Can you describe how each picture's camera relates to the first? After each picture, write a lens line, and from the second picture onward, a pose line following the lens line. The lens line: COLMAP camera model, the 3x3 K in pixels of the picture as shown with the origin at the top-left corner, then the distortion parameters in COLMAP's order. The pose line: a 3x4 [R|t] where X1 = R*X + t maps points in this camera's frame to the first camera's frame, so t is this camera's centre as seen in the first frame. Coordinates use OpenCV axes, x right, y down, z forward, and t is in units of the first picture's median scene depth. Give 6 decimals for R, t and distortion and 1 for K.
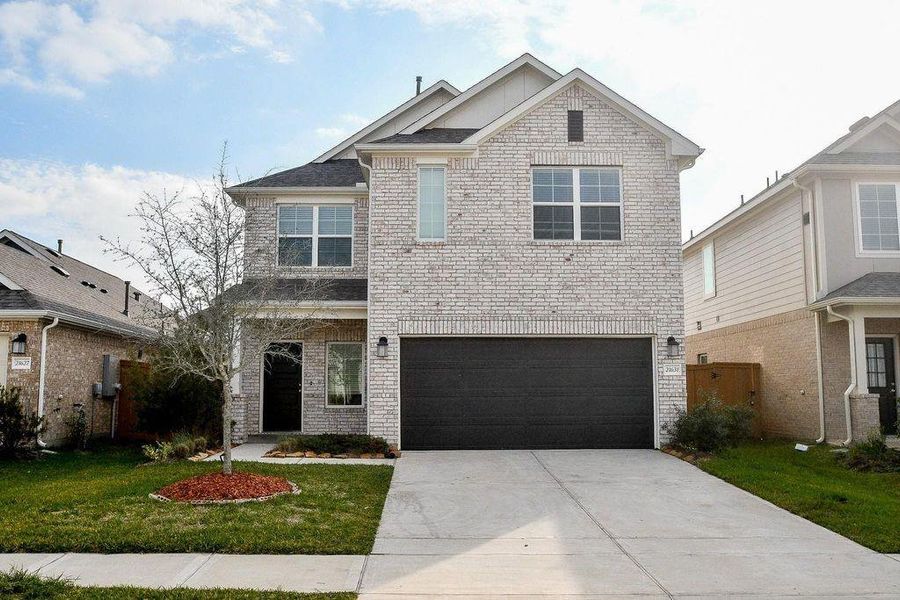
lens RADIAL K [[769.4, 0, 450.0], [0, 769.4, 300.0], [0, 0, 1]] dist [-0.058362, 0.007521]
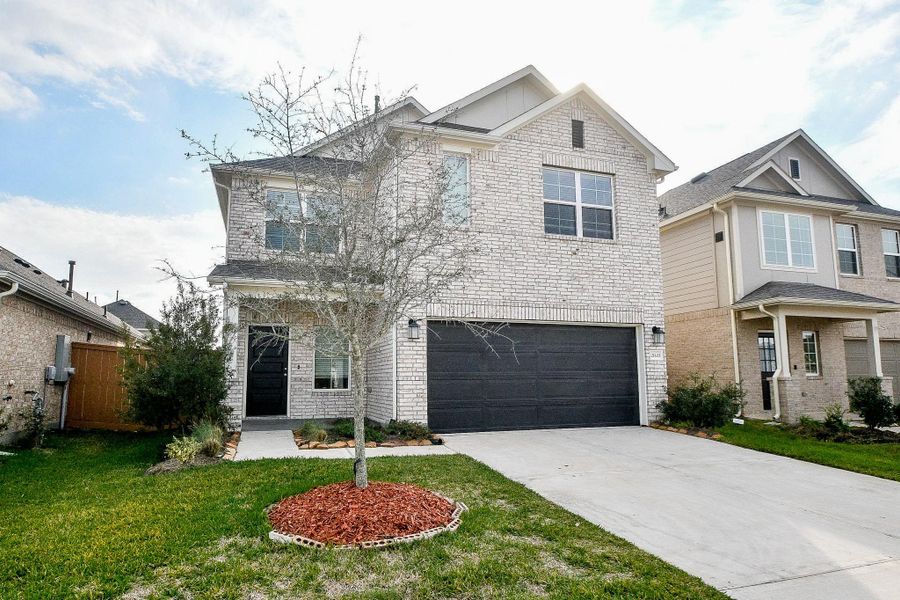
lens RADIAL K [[540.6, 0, 449.8], [0, 540.6, 308.8], [0, 0, 1]] dist [-0.010843, -0.001505]
pose [[0.957386, 0.034064, 0.286794, -0.230113], [-0.031638, 0.999414, -0.013092, 0.040990], [-0.287072, 0.003461, 0.957903, 0.310341]]
